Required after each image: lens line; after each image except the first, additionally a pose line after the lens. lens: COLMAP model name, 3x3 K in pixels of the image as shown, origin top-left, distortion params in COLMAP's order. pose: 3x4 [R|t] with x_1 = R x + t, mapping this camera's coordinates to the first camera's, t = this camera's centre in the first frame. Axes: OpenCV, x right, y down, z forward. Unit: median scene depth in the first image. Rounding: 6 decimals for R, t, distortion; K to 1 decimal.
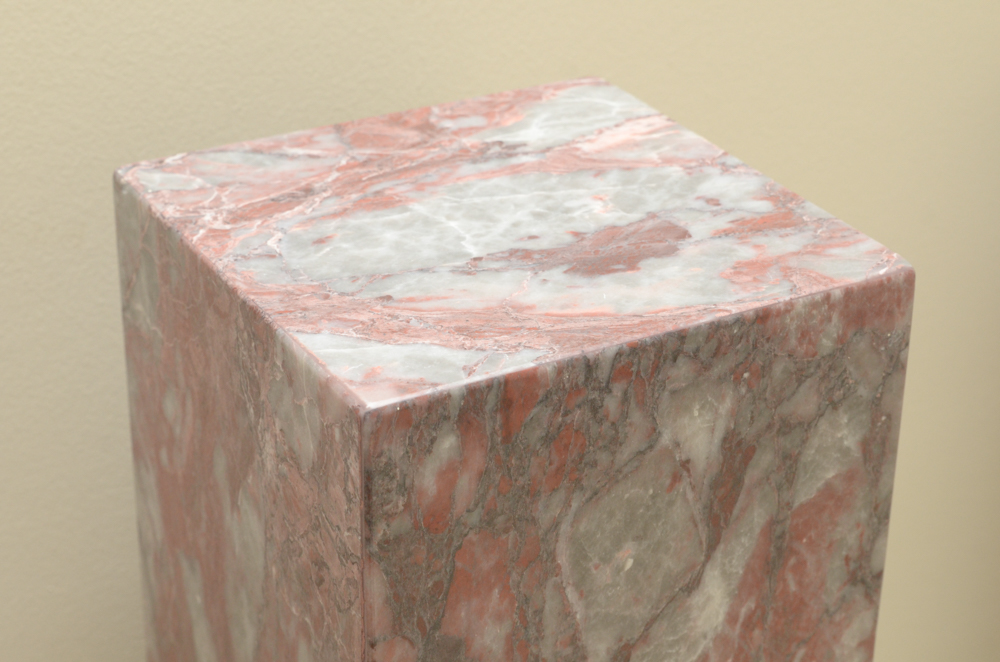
lens RADIAL K [[2200.5, 0, 536.6], [0, 2200.5, 325.9], [0, 0, 1]] dist [0.088601, 0.000000]
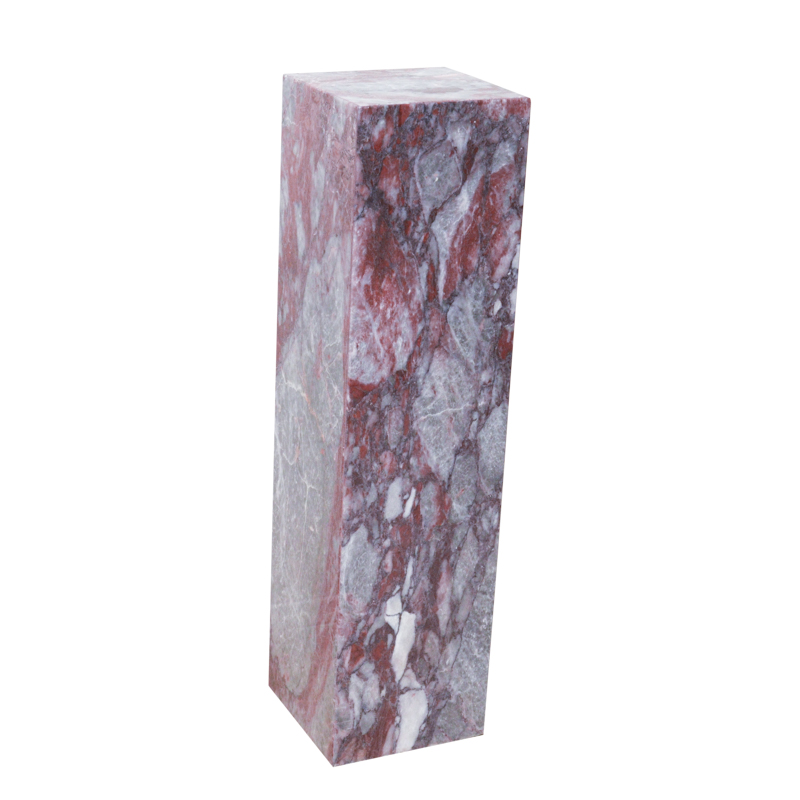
lens RADIAL K [[1679.7, 0, 398.2], [0, 1679.7, 398.9], [0, 0, 1]] dist [-0.110779, 0.000000]
pose [[0.997021, 0.049540, -0.059109, 0.145334], [-0.055565, 0.992912, -0.105068, 0.682953], [0.053485, 0.108039, 0.992707, -1.402199]]
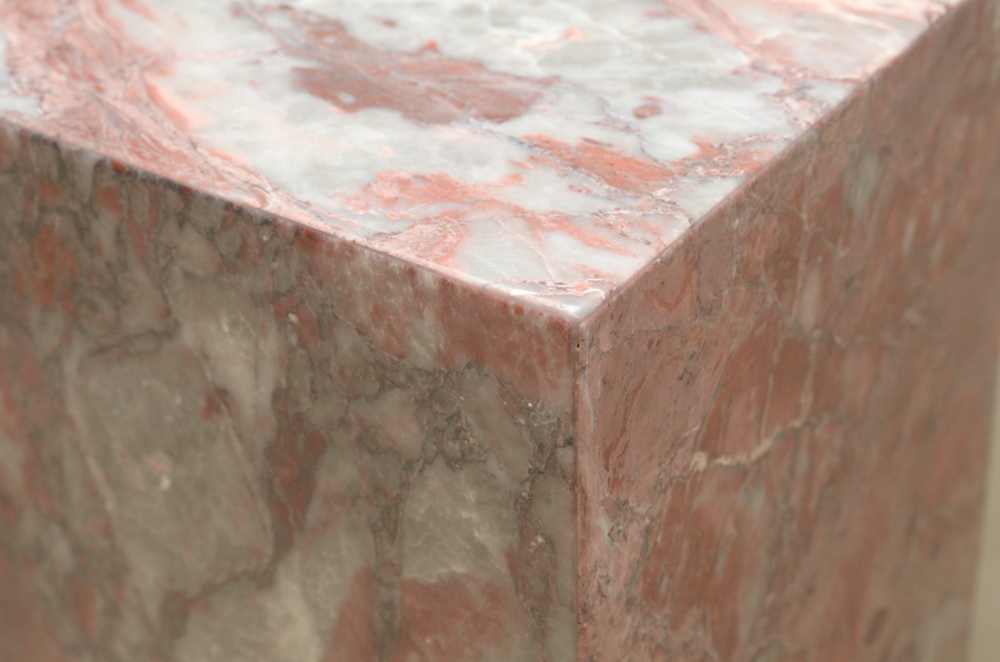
lens RADIAL K [[2507.9, 0, 498.1], [0, 2507.9, 334.0], [0, 0, 1]] dist [0.108026, 0.000000]
pose [[0.433106, 0.479618, -0.763142, 0.655855], [-0.386370, 0.863729, 0.323558, -0.223826], [0.814332, 0.154721, 0.559396, 0.629073]]
